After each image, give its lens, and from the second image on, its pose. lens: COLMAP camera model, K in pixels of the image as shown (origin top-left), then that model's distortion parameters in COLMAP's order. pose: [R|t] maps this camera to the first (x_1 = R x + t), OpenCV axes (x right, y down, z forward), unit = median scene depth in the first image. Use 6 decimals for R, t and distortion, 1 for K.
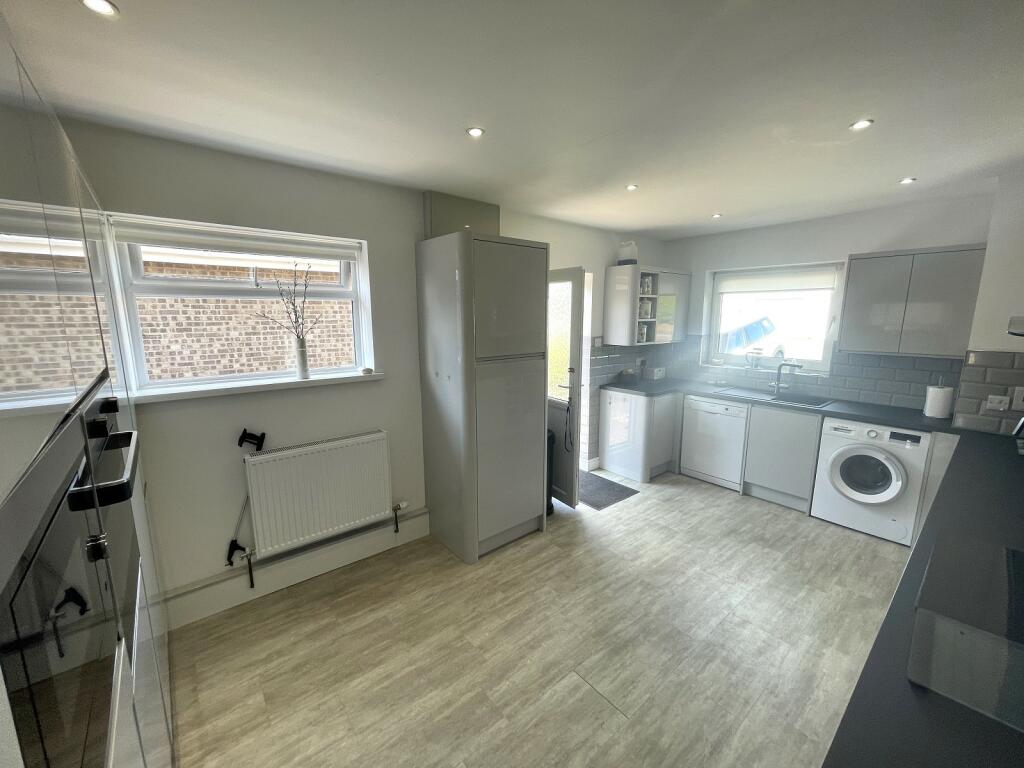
lens RADIAL K [[415.9, 0, 514.2], [0, 415.9, 385.1], [0, 0, 1]] dist [0.013927, 0.001855]
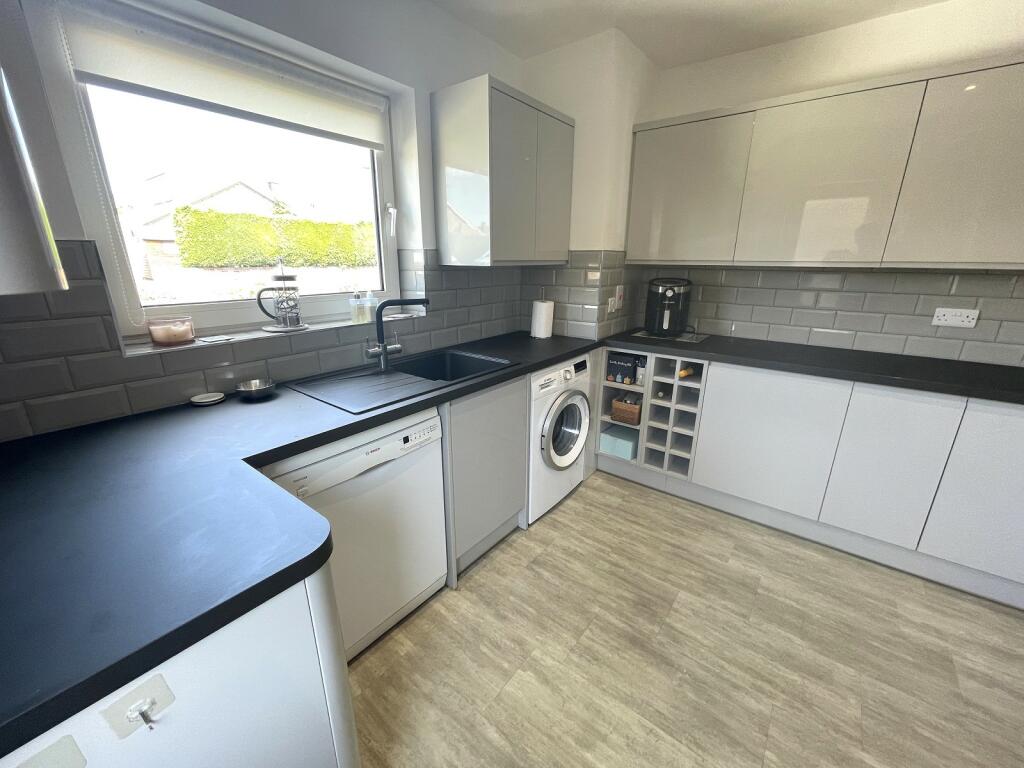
lens RADIAL K [[415.9, 0, 515.1], [0, 415.9, 383.7], [0, 0, 1]] dist [0.013927, 0.001855]
pose [[-0.221891, -0.288741, 0.931339, 0.190888], [0.156050, 0.932323, 0.326225, -0.115290], [-0.962503, 0.217722, -0.161816, 1.170430]]
